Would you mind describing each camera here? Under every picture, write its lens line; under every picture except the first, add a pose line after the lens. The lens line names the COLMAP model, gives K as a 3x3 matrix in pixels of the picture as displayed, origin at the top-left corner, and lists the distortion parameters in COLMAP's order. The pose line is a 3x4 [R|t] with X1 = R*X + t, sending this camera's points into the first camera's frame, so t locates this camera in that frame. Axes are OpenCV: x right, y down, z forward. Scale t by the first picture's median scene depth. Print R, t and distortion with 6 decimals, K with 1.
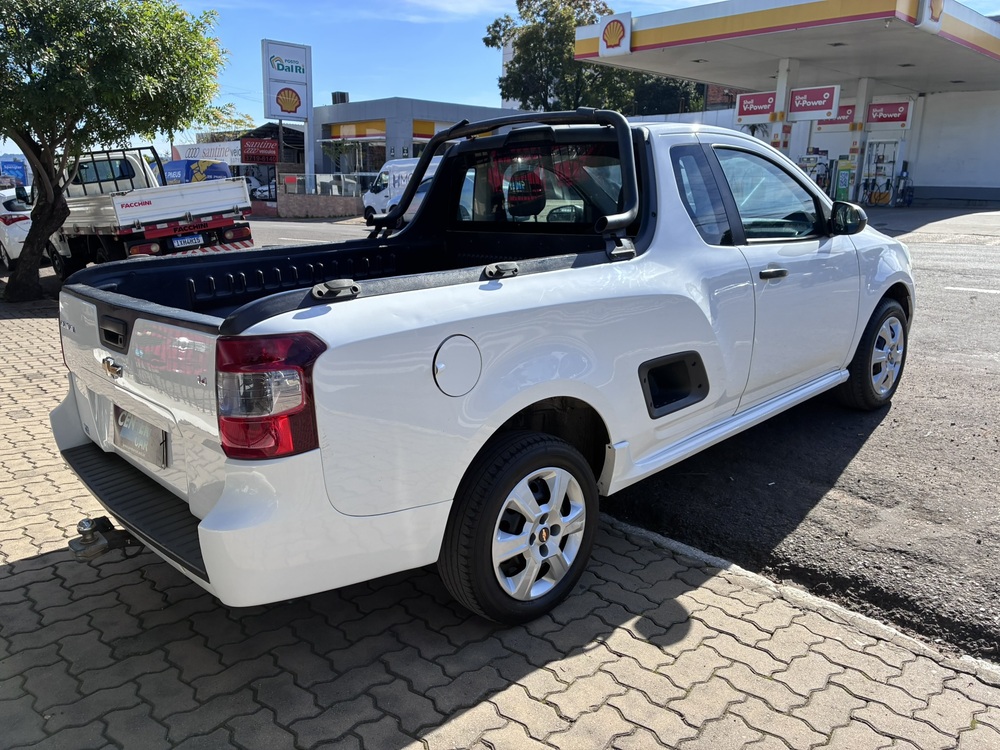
lens RADIAL K [[755.1, 0, 496.3], [0, 755.1, 371.2], [0, 0, 1]] dist [0.041479, -0.034625]
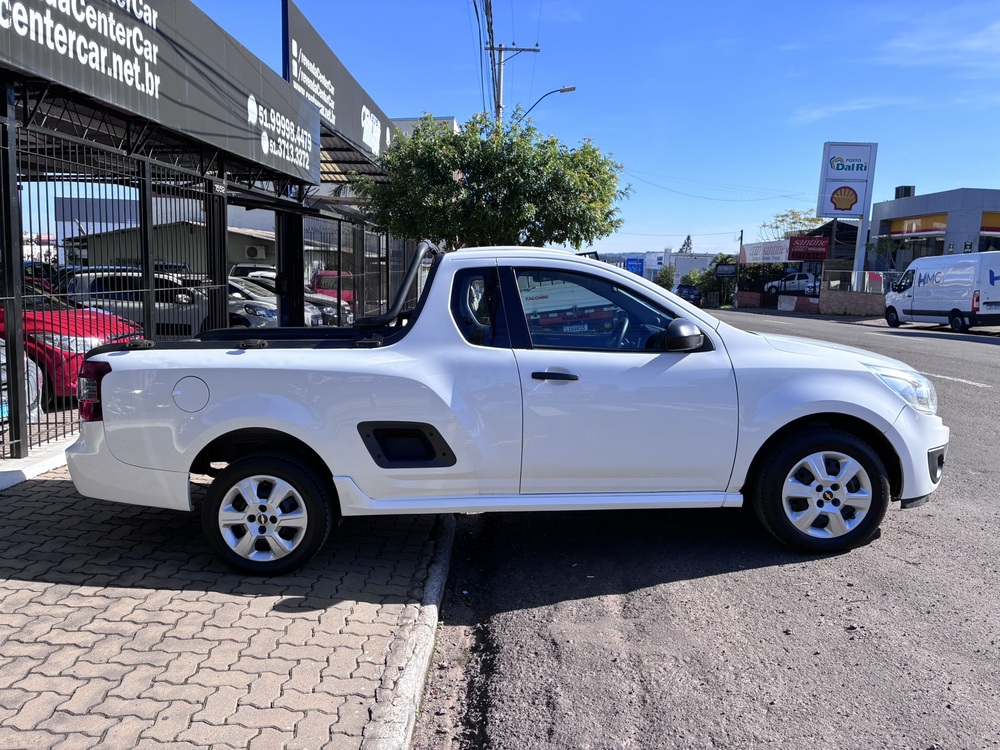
lens RADIAL K [[755.1, 0, 496.3], [0, 755.1, 371.2], [0, 0, 1]] dist [0.041479, -0.034625]
pose [[0.732516, 0.097348, -0.673753, 0.935381], [-0.177425, 0.982817, -0.050896, -0.054362], [0.657221, 0.156823, 0.737202, 0.093441]]
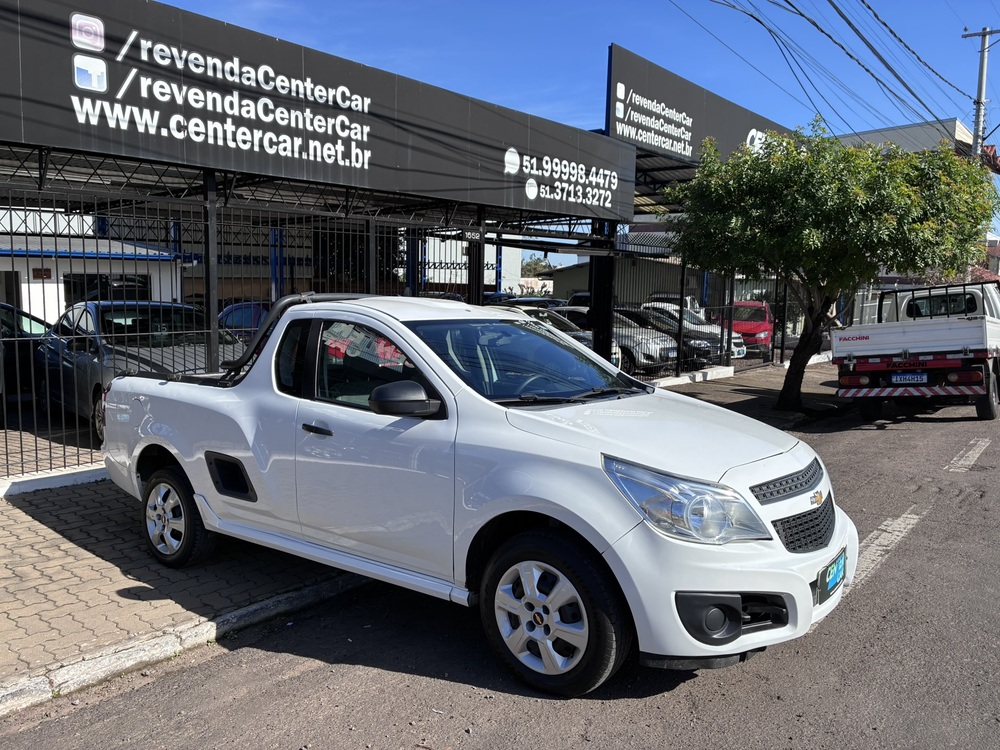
lens RADIAL K [[755.1, 0, 496.3], [0, 755.1, 371.2], [0, 0, 1]] dist [0.041479, -0.034625]
pose [[0.159024, 0.107016, -0.981457, 1.342669], [-0.252107, 0.965552, 0.064433, -0.313693], [0.954543, 0.237186, 0.180526, 0.908323]]
